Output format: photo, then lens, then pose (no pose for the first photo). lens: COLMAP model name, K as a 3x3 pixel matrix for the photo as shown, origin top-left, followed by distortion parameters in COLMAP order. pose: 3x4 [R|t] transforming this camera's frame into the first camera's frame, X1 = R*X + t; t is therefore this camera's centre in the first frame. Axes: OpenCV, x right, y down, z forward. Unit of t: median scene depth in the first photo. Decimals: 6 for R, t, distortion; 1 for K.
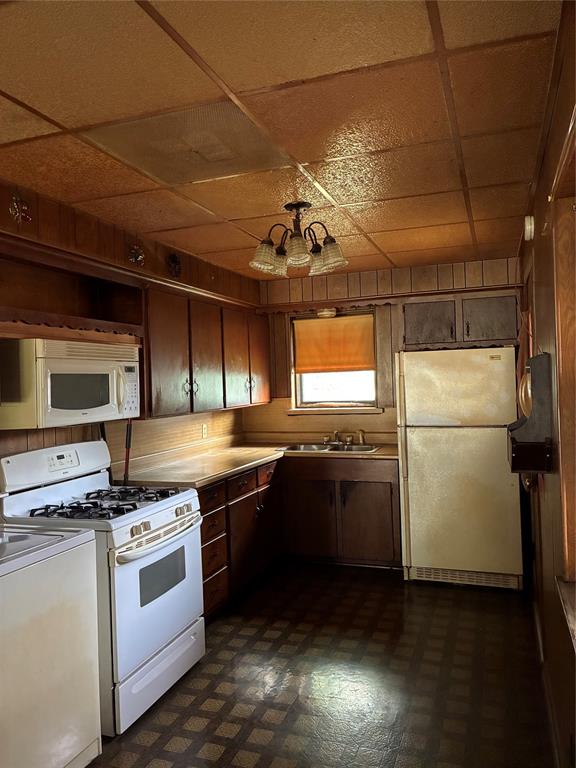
lens RADIAL K [[591.9, 0, 288.0], [0, 591.9, 384.0], [0, 0, 1]] dist [0.032927, -0.005743]
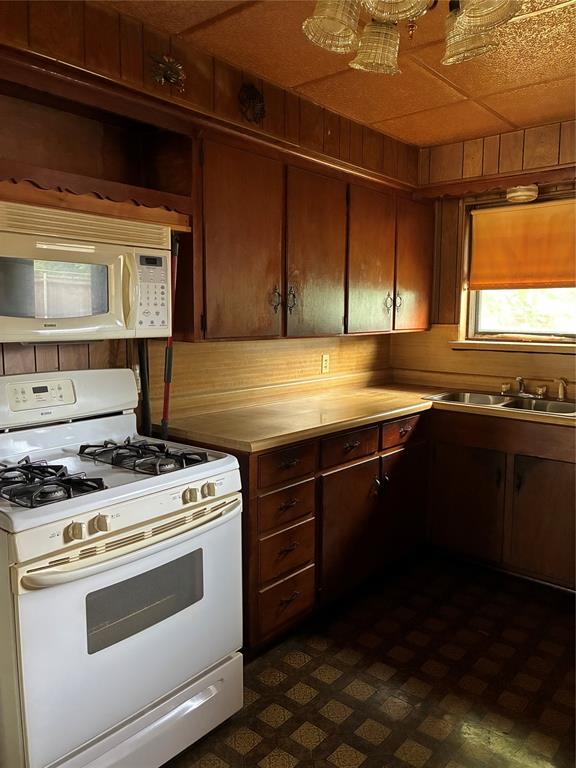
lens RADIAL K [[591.9, 0, 288.0], [0, 591.9, 384.0], [0, 0, 1]] dist [0.032927, -0.005743]
pose [[0.937462, 0.081678, -0.338369, 0.078873], [-0.040064, 0.990938, 0.128202, 0.014736], [0.345774, -0.106628, 0.932240, 0.355987]]
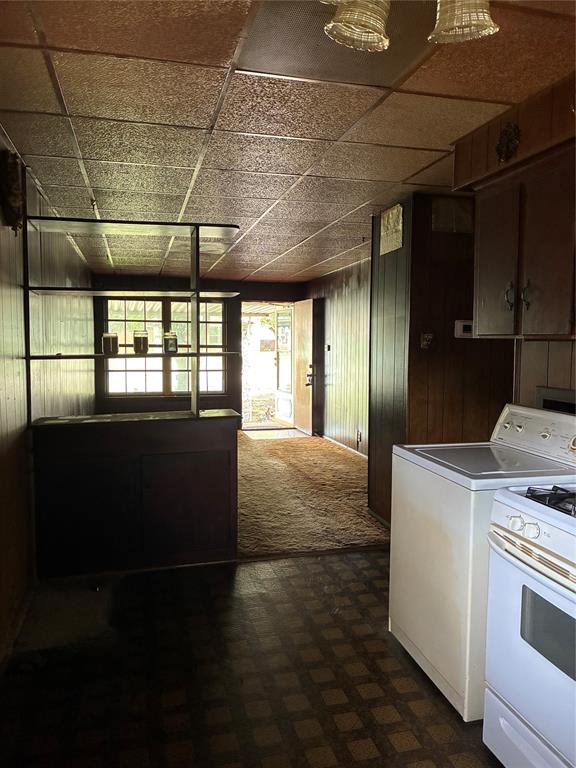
lens RADIAL K [[599.4, 0, 288.0], [0, 599.4, 384.0], [0, 0, 1]] dist [0.034917, -0.068401]
pose [[-0.828419, 0.070027, -0.555714, 0.226837], [0.020709, 0.995305, 0.094550, 0.007356], [0.559726, 0.066818, -0.825979, 0.923578]]
